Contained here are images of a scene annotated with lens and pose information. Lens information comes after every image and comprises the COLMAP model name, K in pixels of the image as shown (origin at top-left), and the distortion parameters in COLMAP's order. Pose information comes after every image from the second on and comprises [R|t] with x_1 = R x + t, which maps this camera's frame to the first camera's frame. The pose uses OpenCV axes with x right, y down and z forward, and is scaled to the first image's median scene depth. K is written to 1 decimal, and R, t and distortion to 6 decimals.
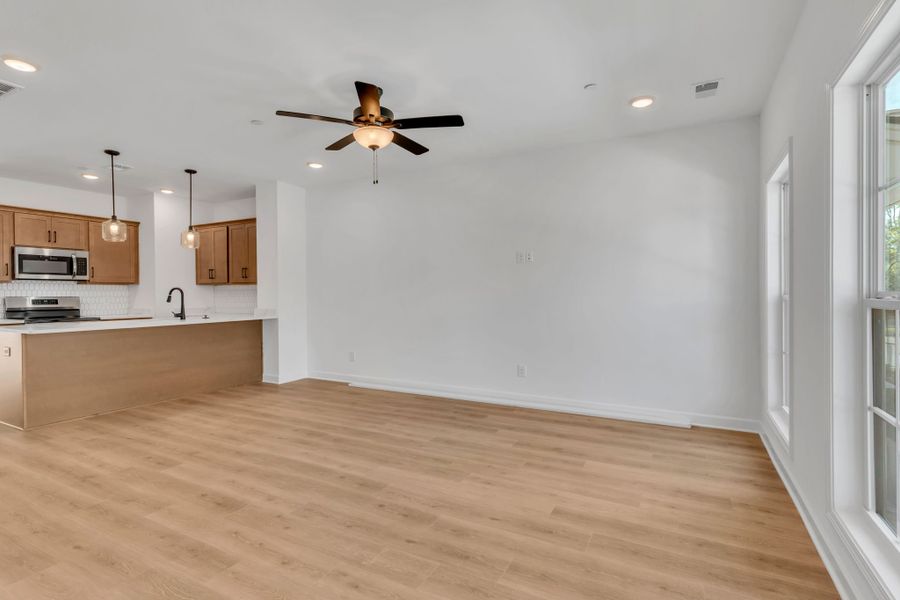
lens RADIAL K [[430.6, 0, 470.0], [0, 430.6, 294.4], [0, 0, 1]] dist [0.003801, 0.000580]
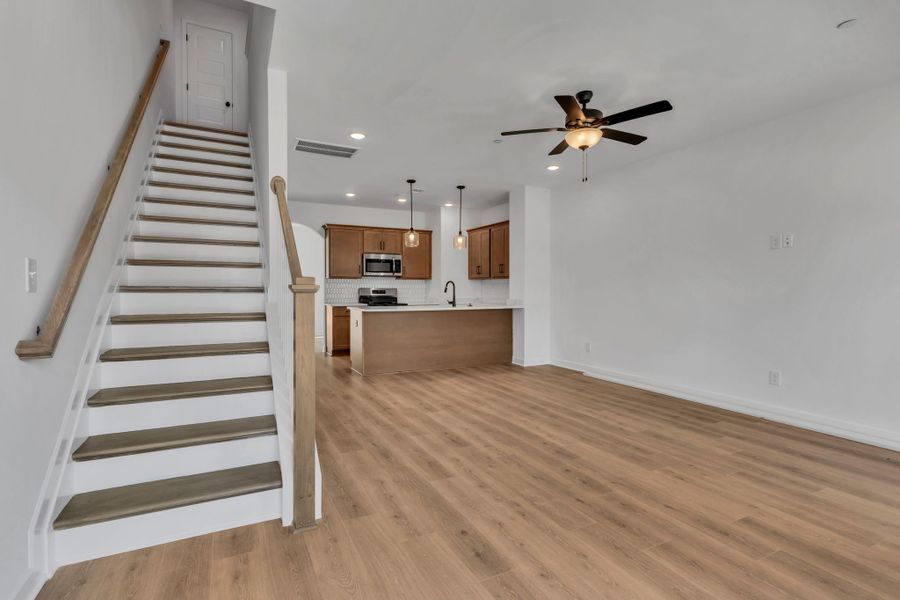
lens RADIAL K [[450.8, 0, 466.2], [0, 450.8, 295.4], [0, 0, 1]] dist [-0.000224, -0.000110]
pose [[0.818866, 0.013661, -0.573823, 0.185599], [-0.006937, 0.999879, 0.013904, 0.012489], [0.573943, -0.007405, 0.818861, -0.087721]]
